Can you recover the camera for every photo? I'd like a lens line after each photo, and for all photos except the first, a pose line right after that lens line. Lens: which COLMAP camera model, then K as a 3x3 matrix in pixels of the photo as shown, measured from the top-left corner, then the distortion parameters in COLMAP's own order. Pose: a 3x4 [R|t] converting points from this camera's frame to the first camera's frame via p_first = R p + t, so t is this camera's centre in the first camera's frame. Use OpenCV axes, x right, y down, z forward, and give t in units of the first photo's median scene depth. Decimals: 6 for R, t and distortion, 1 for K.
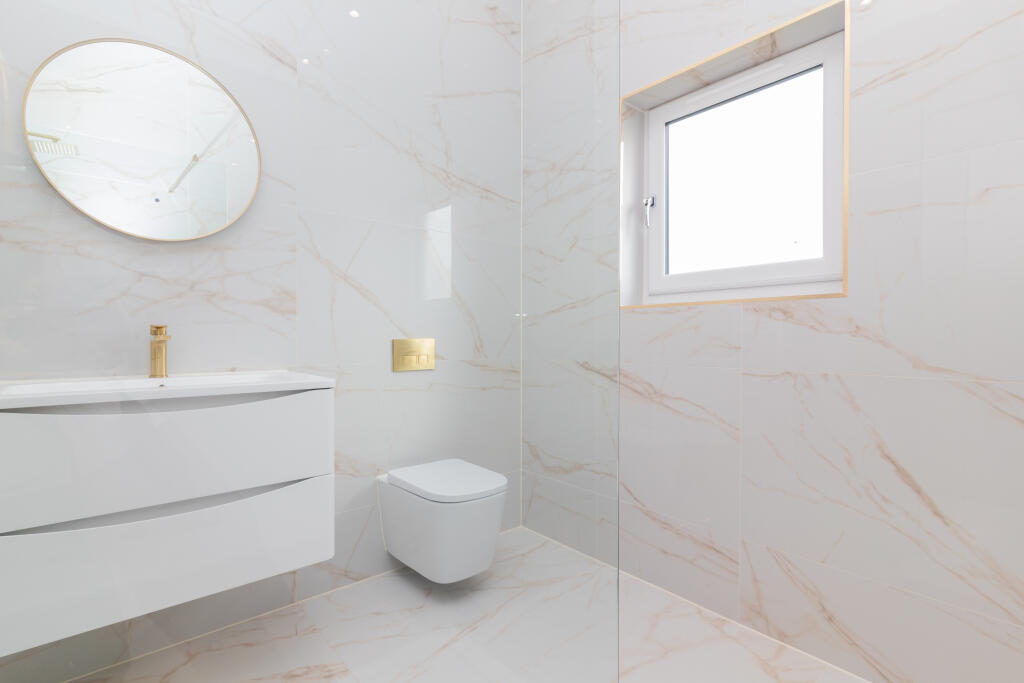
lens RADIAL K [[473.3, 0, 513.7], [0, 473.3, 339.8], [0, 0, 1]] dist [0.009900, -0.000843]
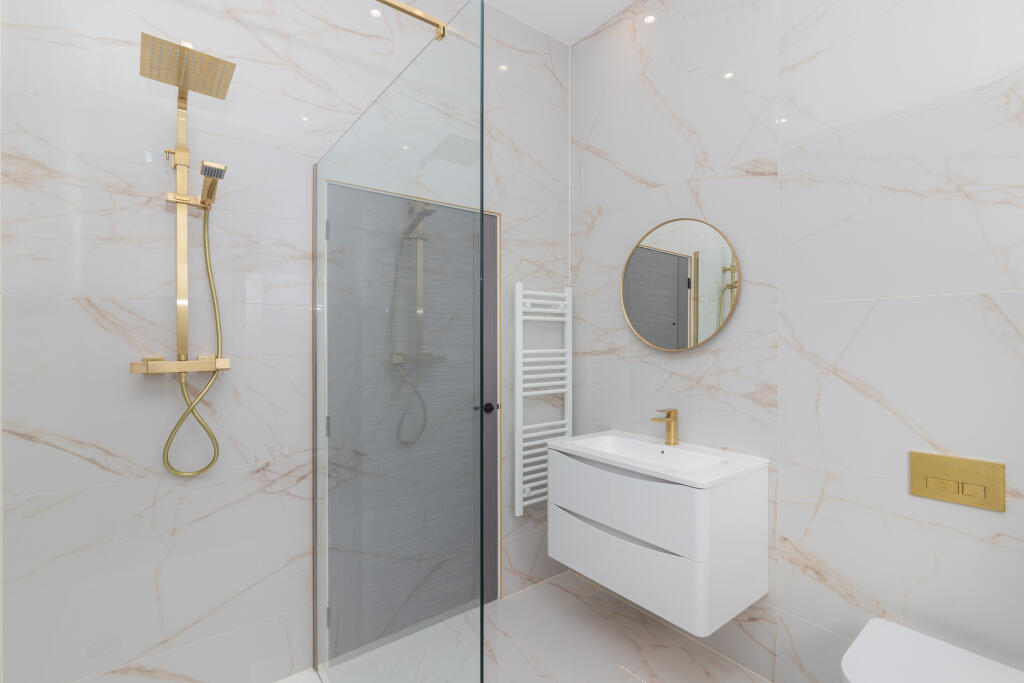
lens RADIAL K [[473.3, 0, 513.7], [0, 473.3, 339.8], [0, 0, 1]] dist [0.009900, -0.000843]
pose [[-0.050754, 0.008708, -0.998673, 0.642547], [-0.003219, 0.999955, 0.008883, -0.221513], [0.998706, 0.003666, -0.050723, 0.501055]]
